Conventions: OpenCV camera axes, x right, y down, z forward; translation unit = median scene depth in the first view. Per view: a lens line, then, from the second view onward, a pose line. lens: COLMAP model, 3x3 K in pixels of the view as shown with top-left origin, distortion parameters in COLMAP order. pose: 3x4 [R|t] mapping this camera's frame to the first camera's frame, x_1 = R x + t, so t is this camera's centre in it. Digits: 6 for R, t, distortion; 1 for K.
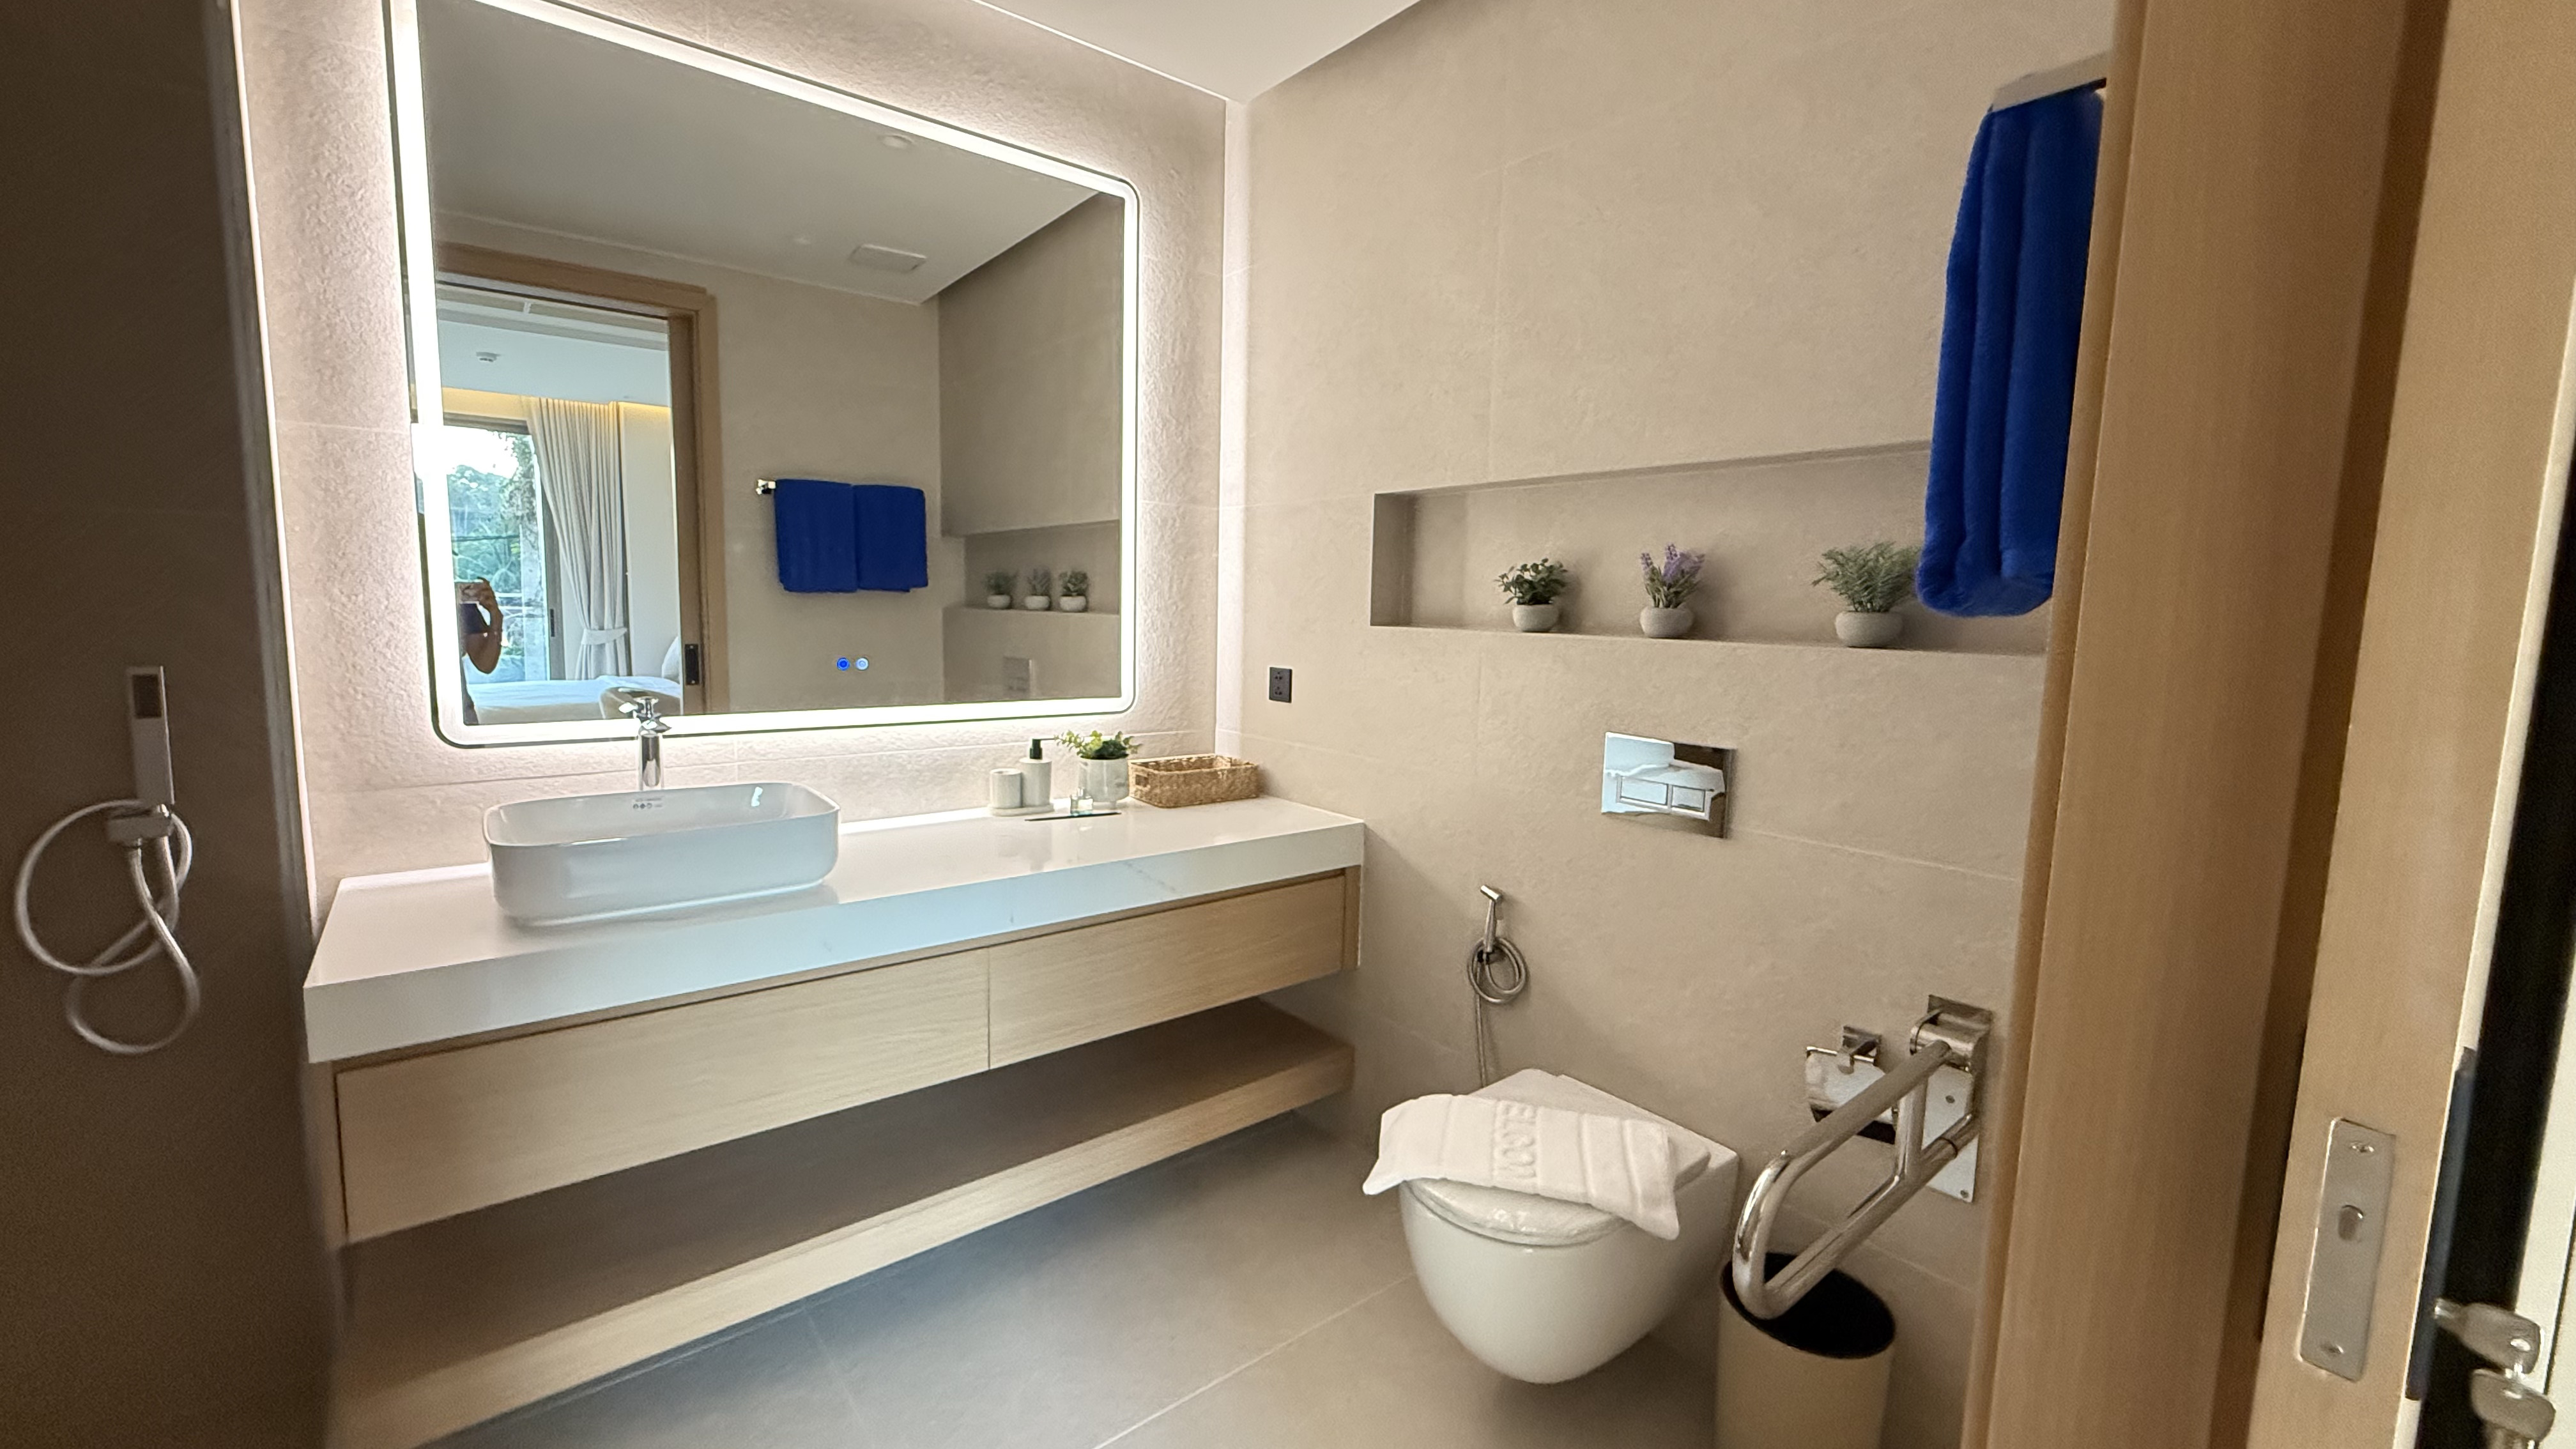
lens RADIAL K [[1042.9, 0, 1280.3], [0, 1042.9, 718.5], [0, 0, 1]] dist [-0.001025, -0.000999]
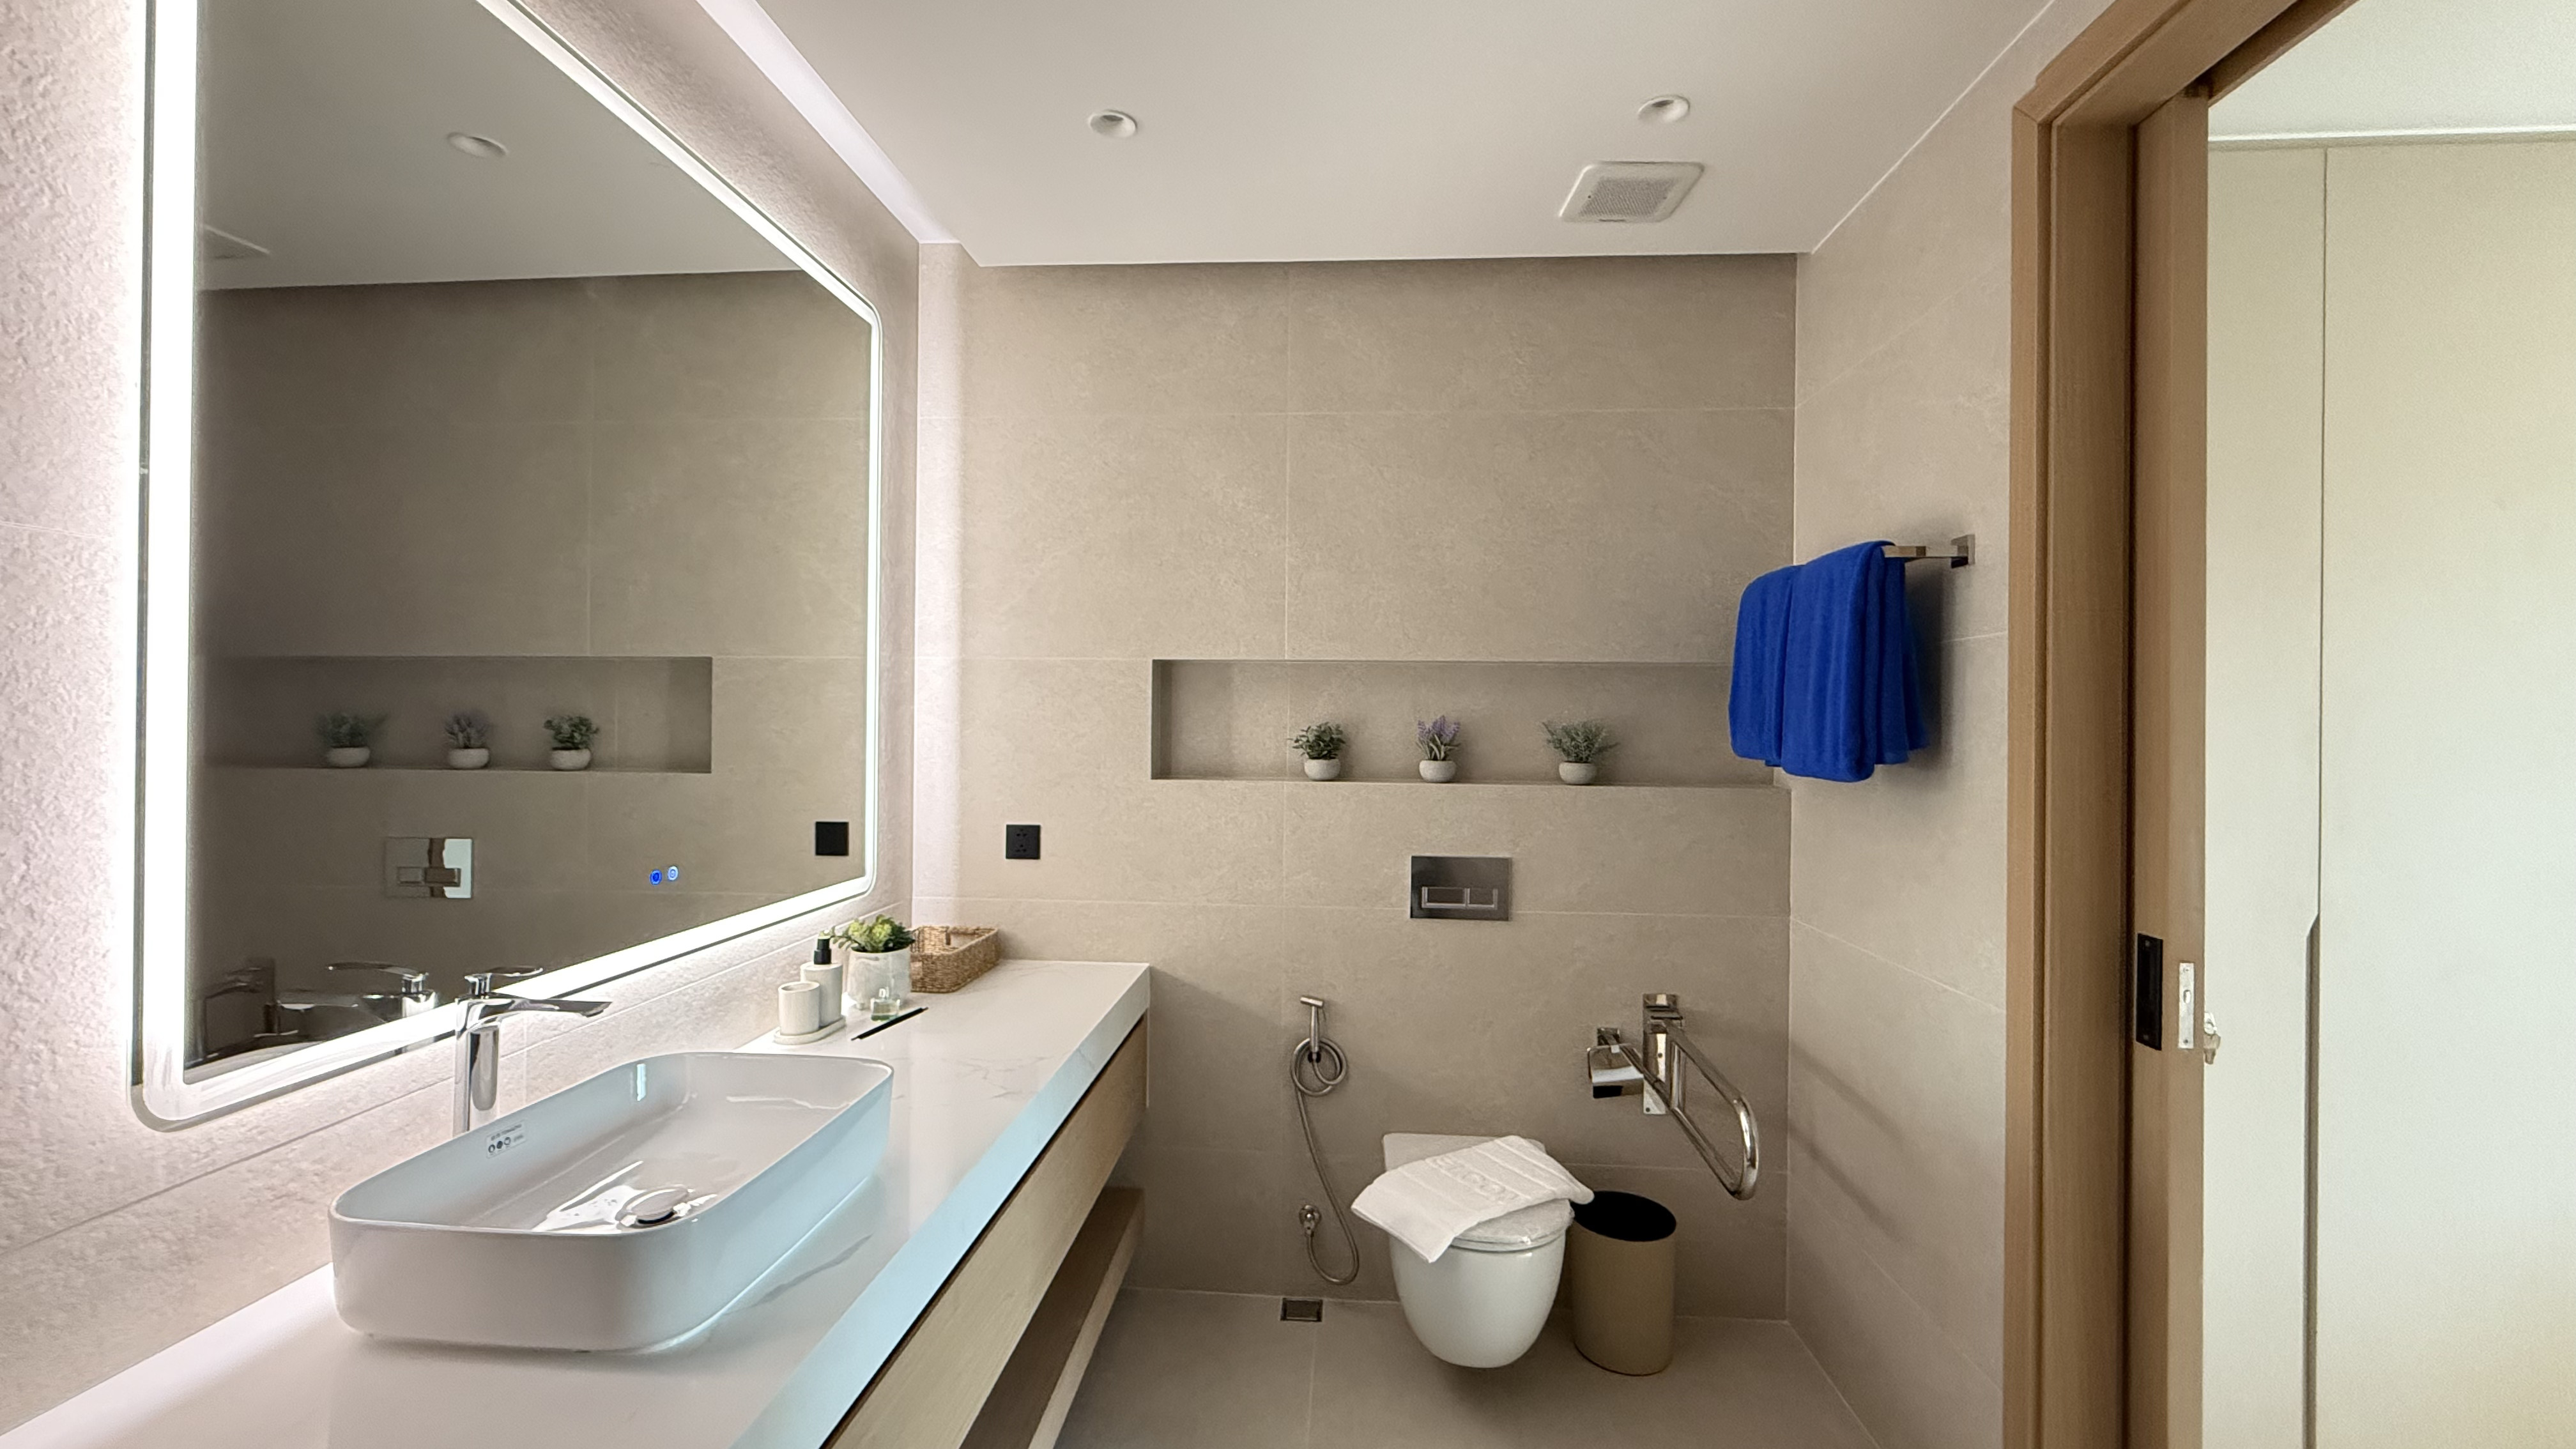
lens RADIAL K [[1042.9, 0, 1294.9], [0, 1042.9, 710.8], [0, 0, 1]] dist [-0.001025, -0.000999]
pose [[0.671565, -0.008329, 0.740899, -0.663595], [0.085536, 0.994123, -0.066356, -0.082051], [-0.735992, 0.107936, 0.668331, 0.177445]]
